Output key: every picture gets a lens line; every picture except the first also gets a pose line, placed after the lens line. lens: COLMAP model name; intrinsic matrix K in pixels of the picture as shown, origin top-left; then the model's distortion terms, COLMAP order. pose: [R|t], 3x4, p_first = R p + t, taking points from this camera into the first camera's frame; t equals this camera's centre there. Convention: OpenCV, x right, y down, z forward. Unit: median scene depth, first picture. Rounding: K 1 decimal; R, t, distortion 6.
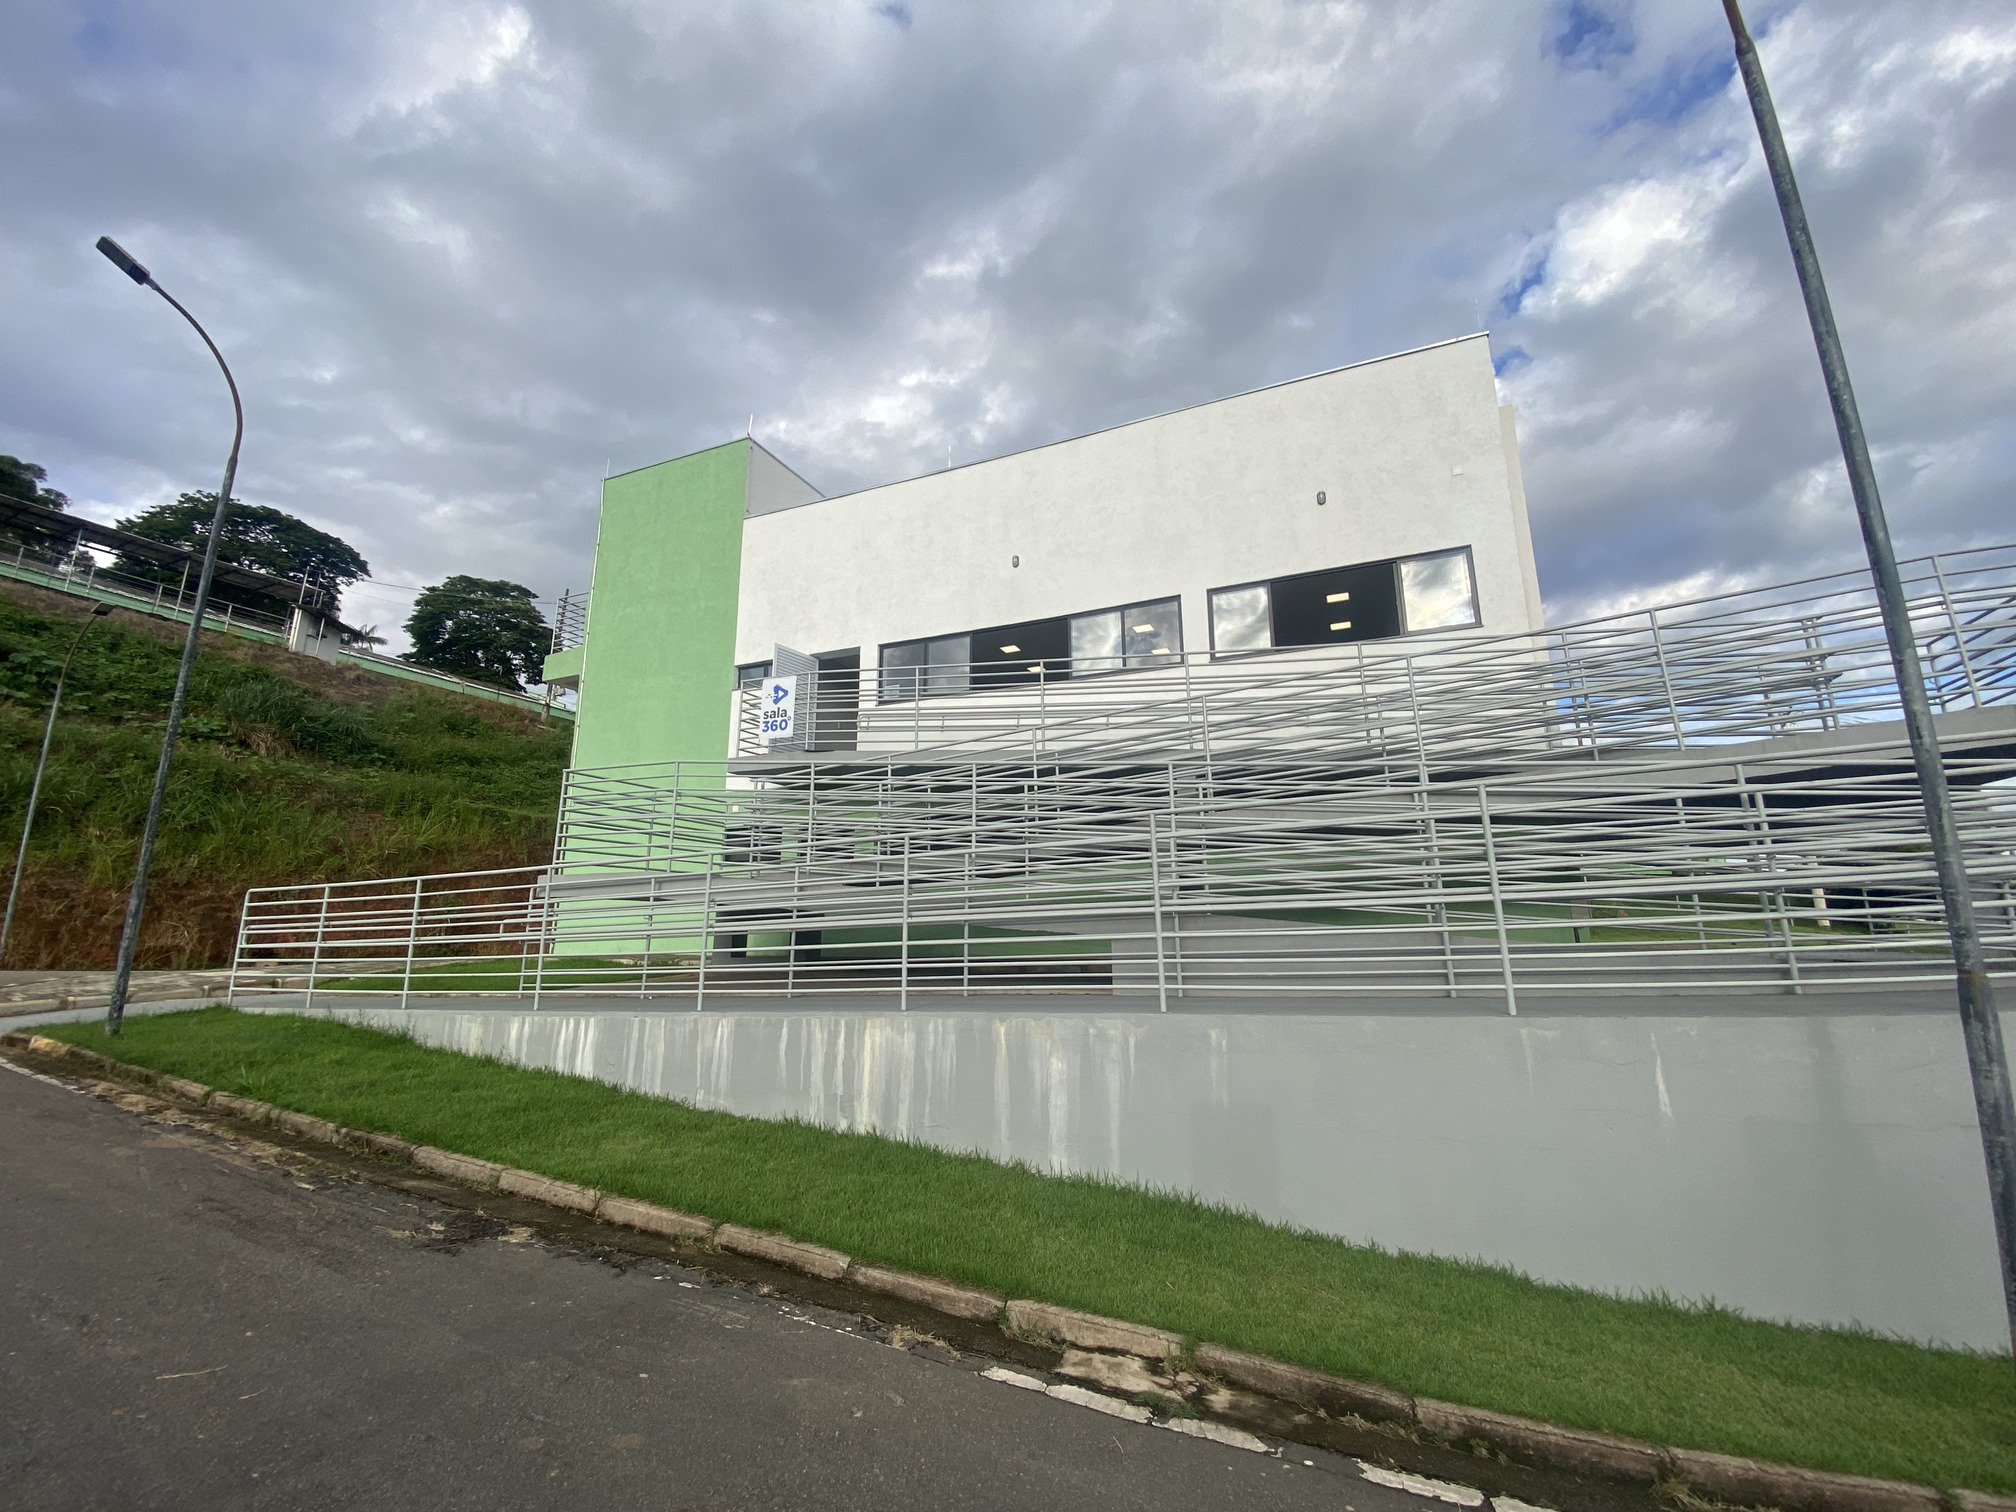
lens RADIAL K [[836.4, 0, 1005.6], [0, 836.4, 761.4], [0, 0, 1]] dist [0.019807, -0.018578]
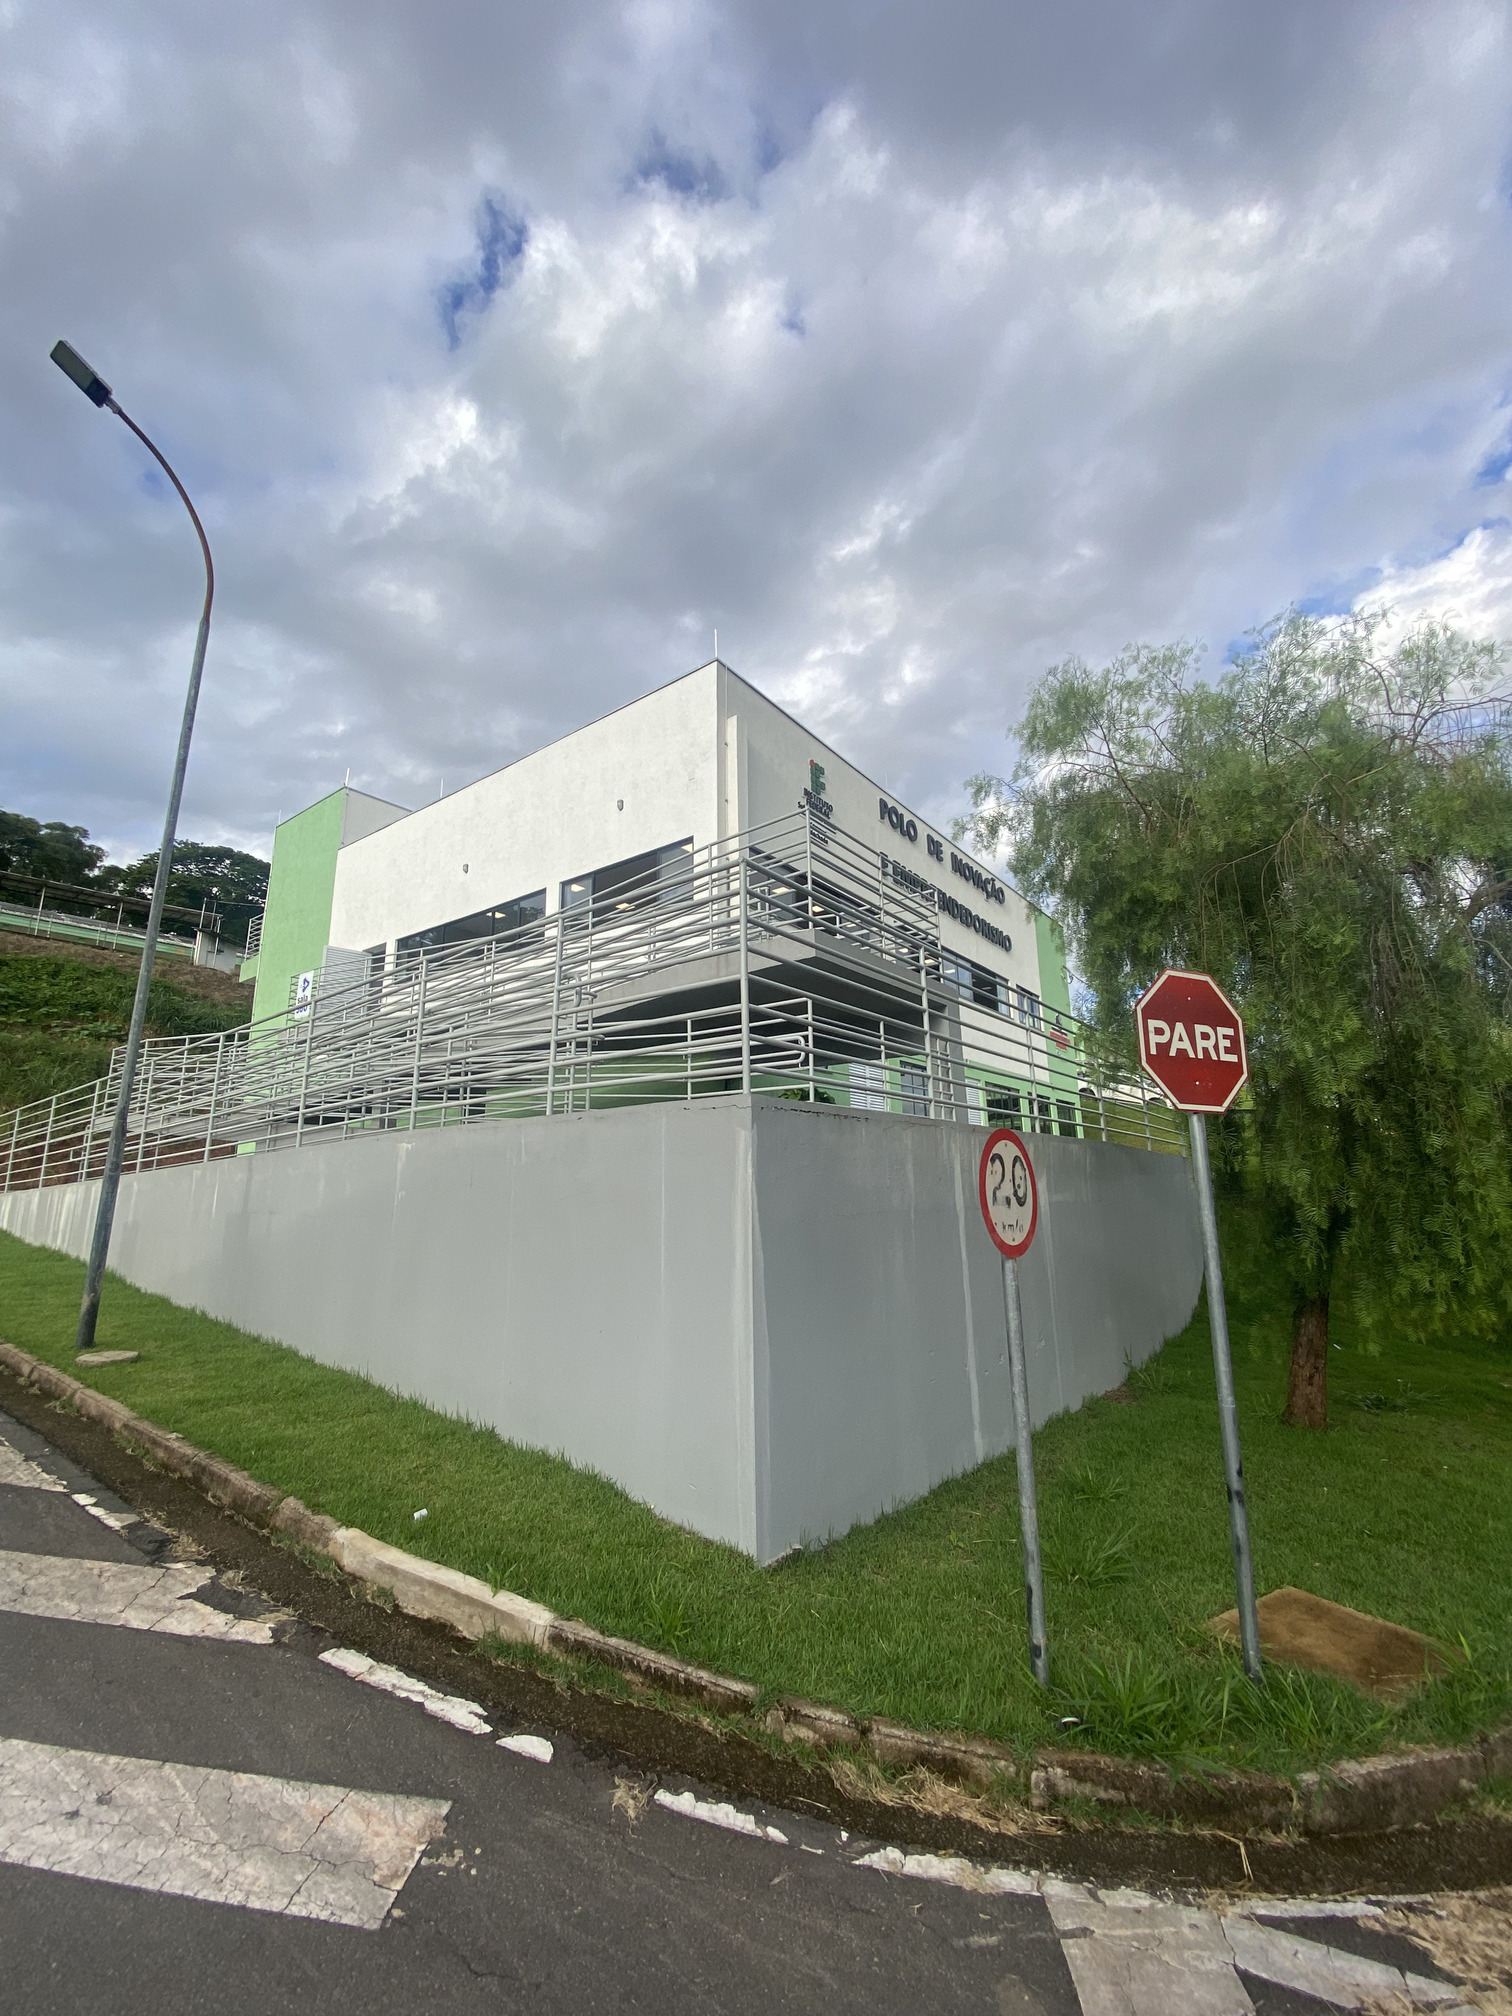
lens RADIAL K [[801.0, 0, 755.8], [0, 801.0, 982.2], [0, 0, 1]] dist [0.046727, -0.000009]
pose [[0.971555, -0.070419, -0.226102, 0.409058], [0.061326, 0.997010, -0.047003, 0.012219], [0.228736, 0.031800, 0.972969, -0.065247]]
